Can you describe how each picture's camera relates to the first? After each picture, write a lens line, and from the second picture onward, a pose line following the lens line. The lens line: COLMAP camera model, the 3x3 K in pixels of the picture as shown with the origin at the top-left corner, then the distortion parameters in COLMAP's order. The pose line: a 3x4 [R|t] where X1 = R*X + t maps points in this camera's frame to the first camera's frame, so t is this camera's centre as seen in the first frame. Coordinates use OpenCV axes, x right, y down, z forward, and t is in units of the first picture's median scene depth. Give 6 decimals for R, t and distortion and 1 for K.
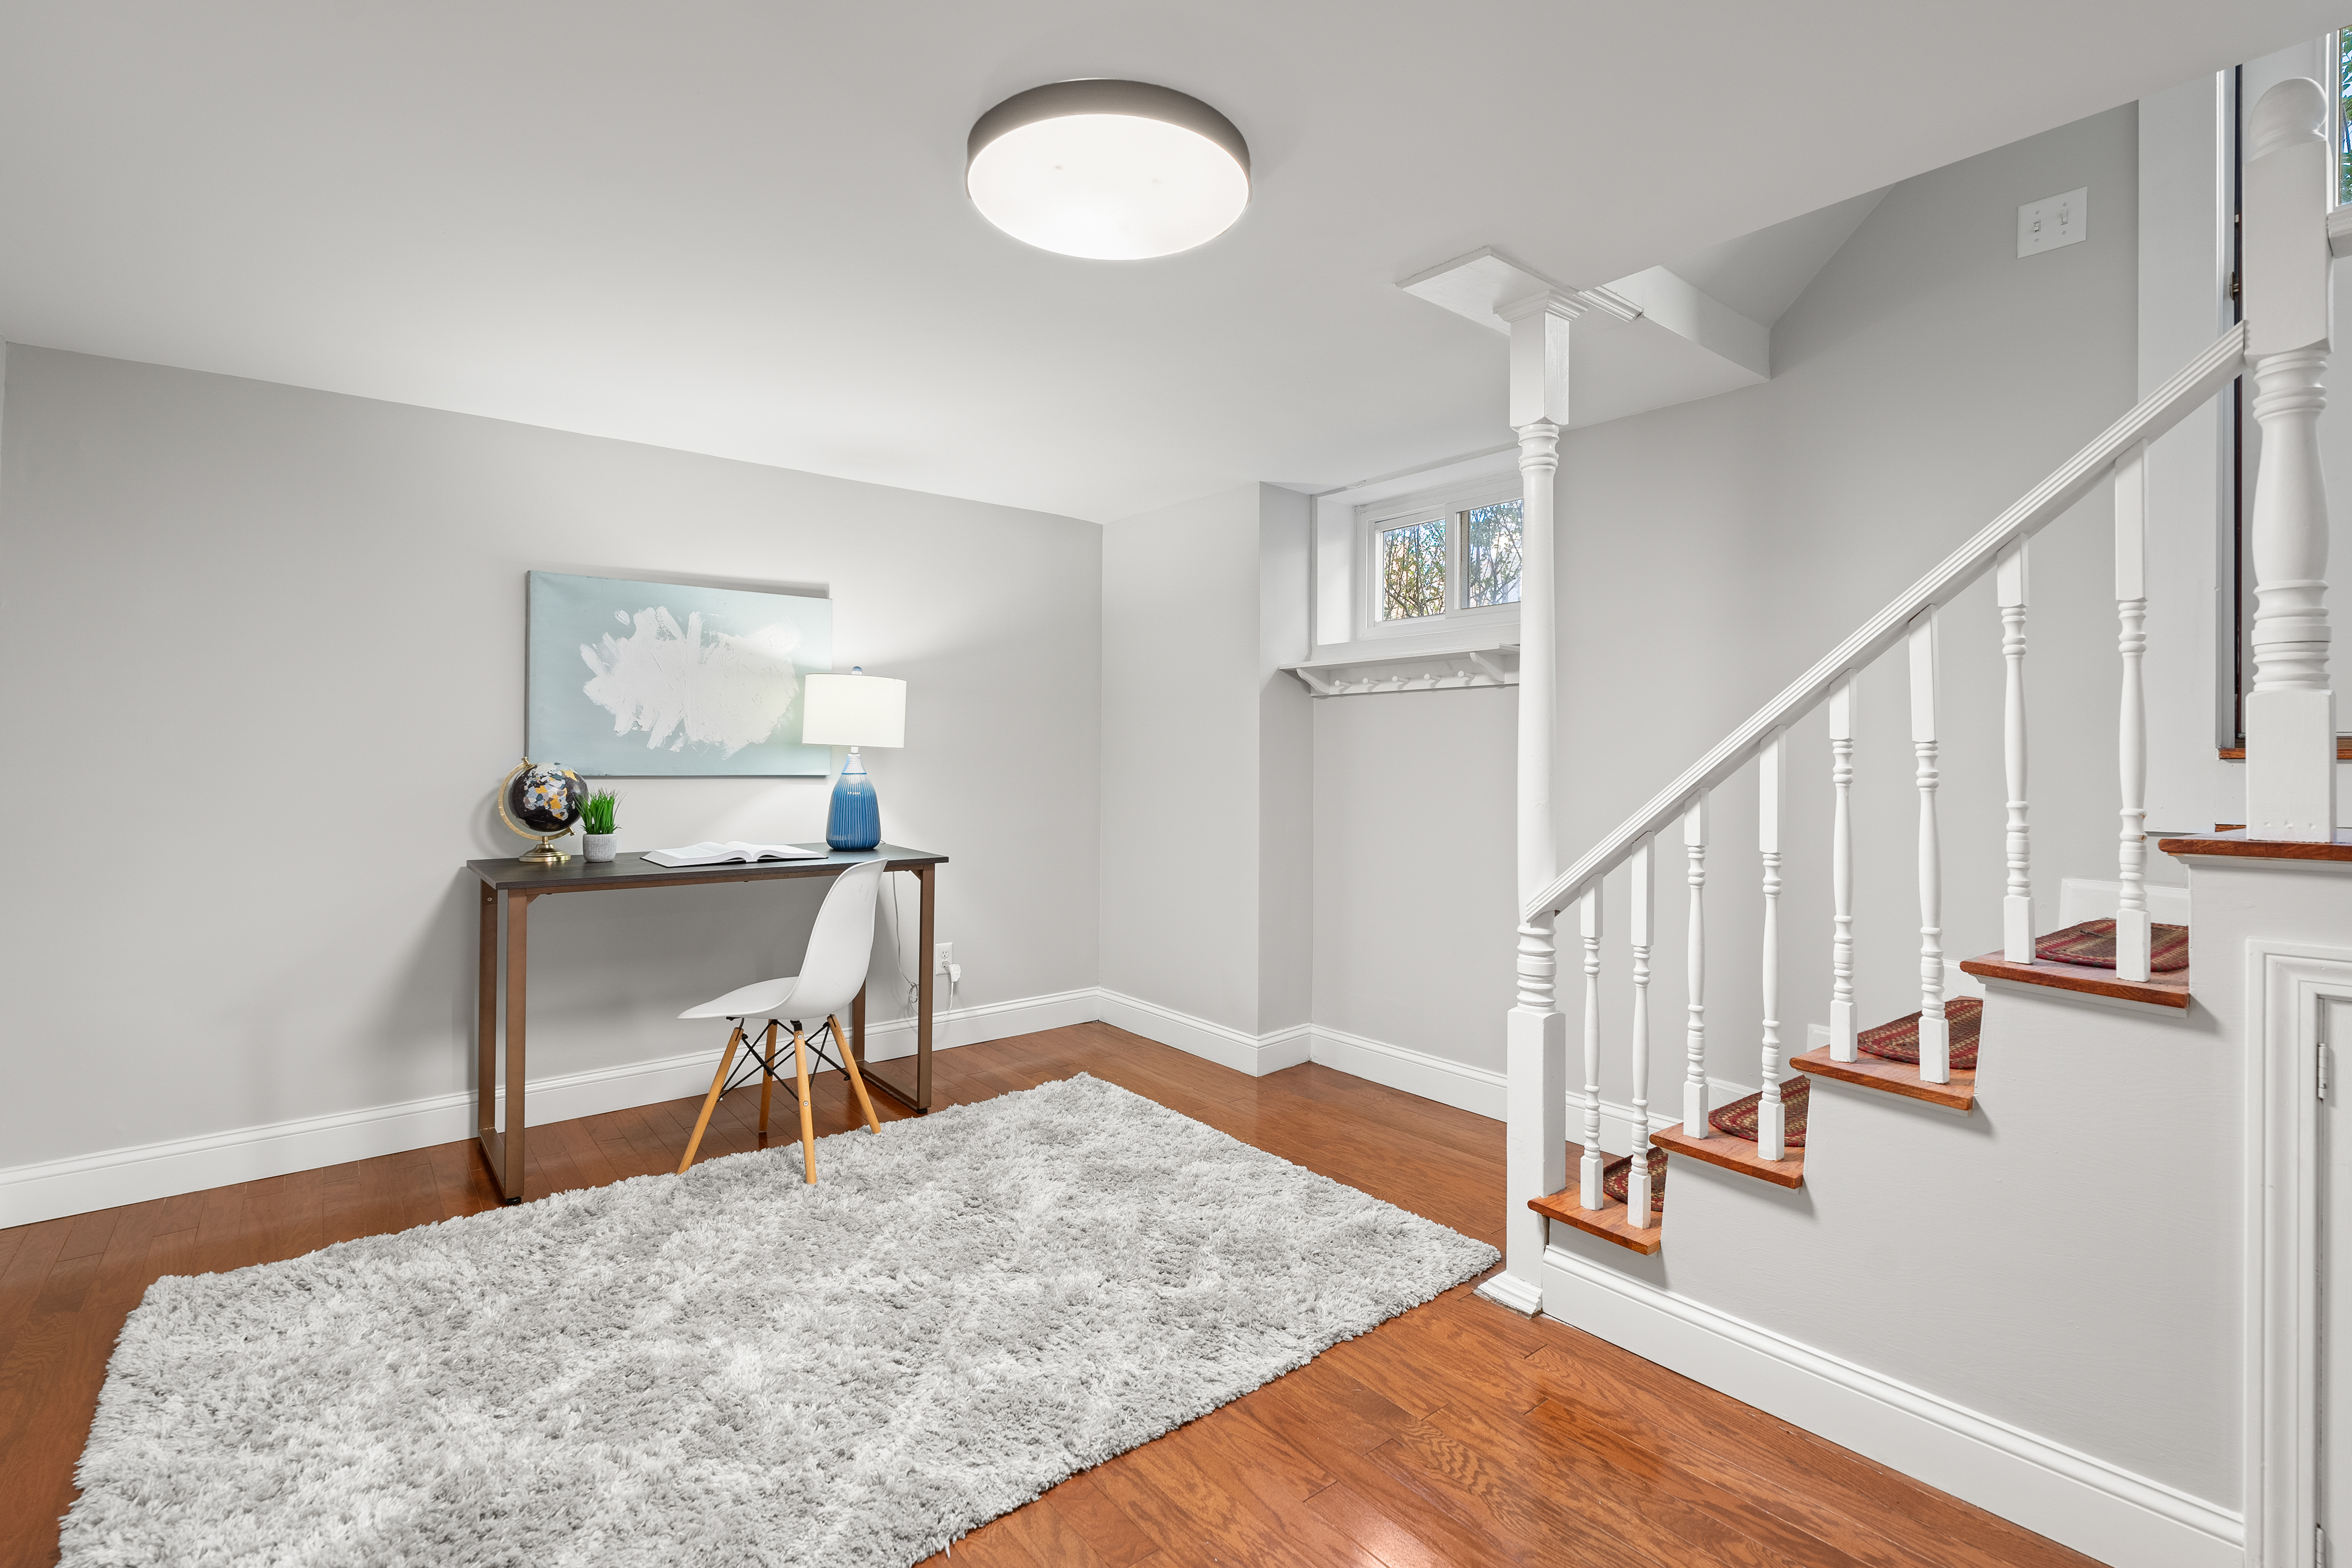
lens RADIAL K [[1072.3, 0, 1159.0], [0, 1072.3, 752.0], [0, 0, 1]] dist [0.002615, -0.001714]
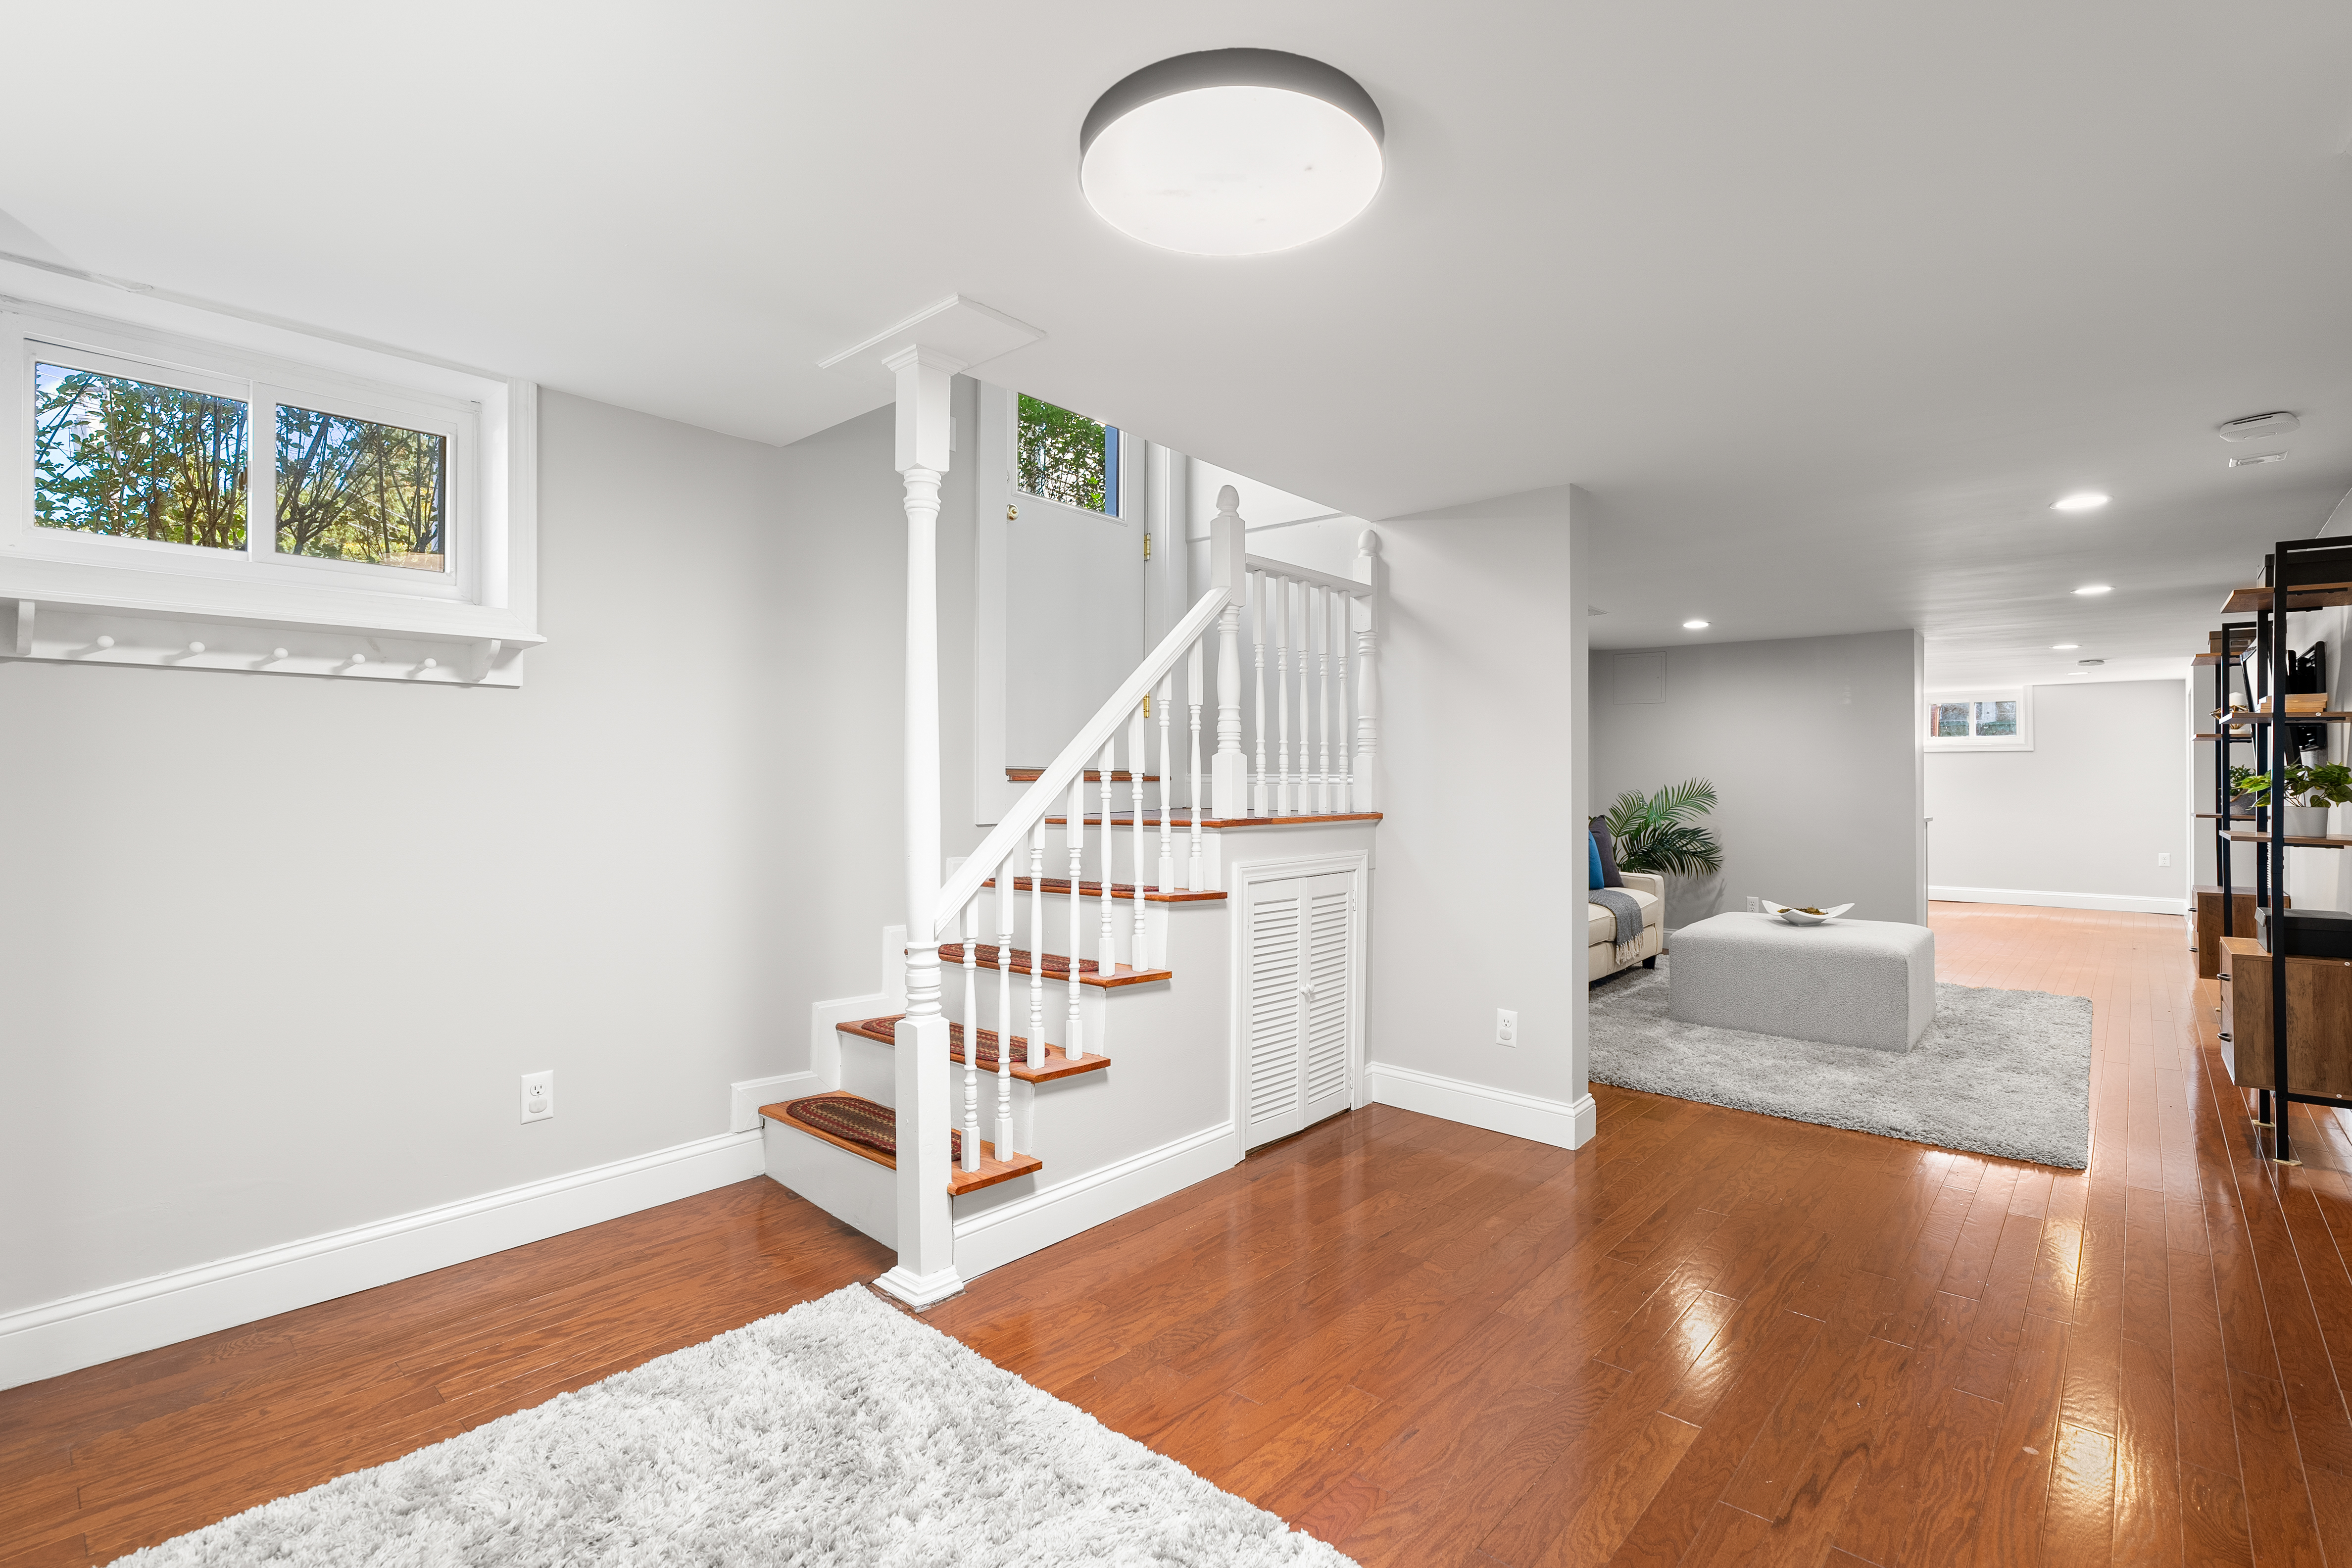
lens RADIAL K [[1072.3, 0, 1186.2], [0, 1072.3, 774.2], [0, 0, 1]] dist [0.002615, -0.001714]
pose [[-0.166868, 0.002656, 0.985976, -1.641256], [-0.009869, 0.999942, -0.004364, -0.003235], [-0.985930, -0.010458, -0.166832, 2.025175]]
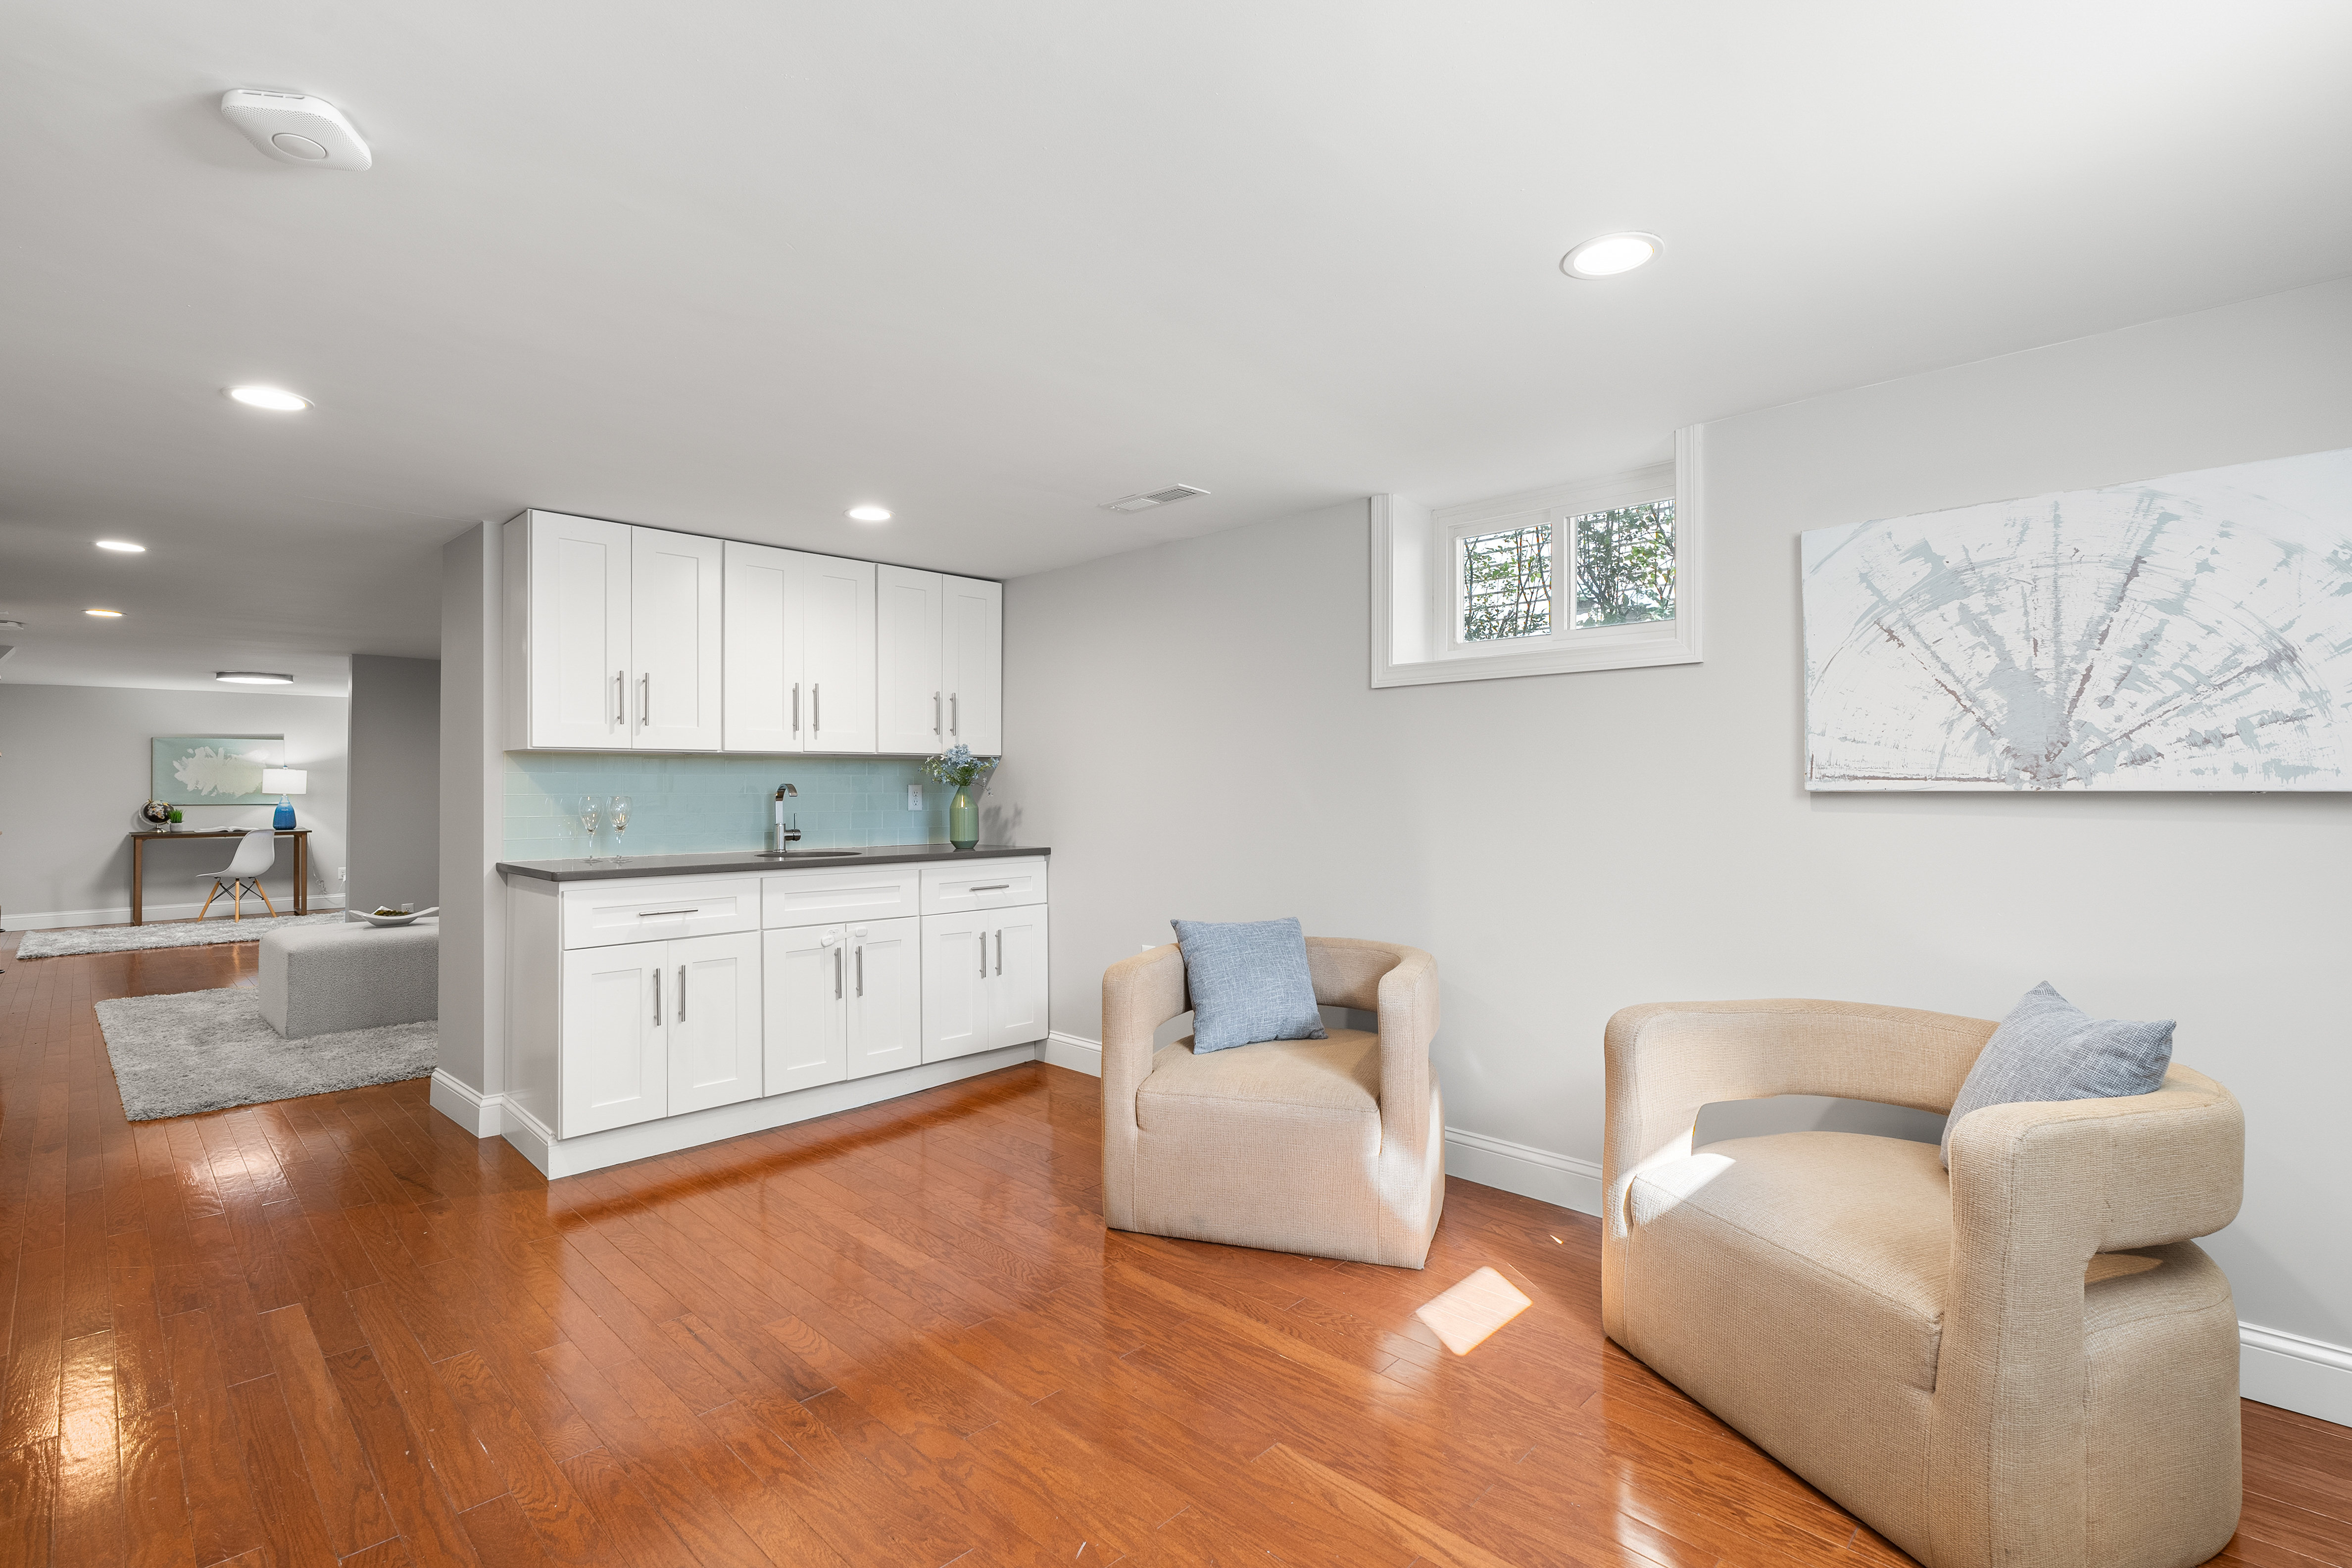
lens RADIAL K [[1072.3, 0, 1170.9], [0, 1072.3, 778.6], [0, 0, 1]] dist [0.002615, -0.001714]
pose [[0.990456, -0.008464, 0.137572, 1.787685], [0.008510, 0.999964, 0.000252, -0.027863], [-0.137569, 0.000921, 0.990492, -2.324302]]
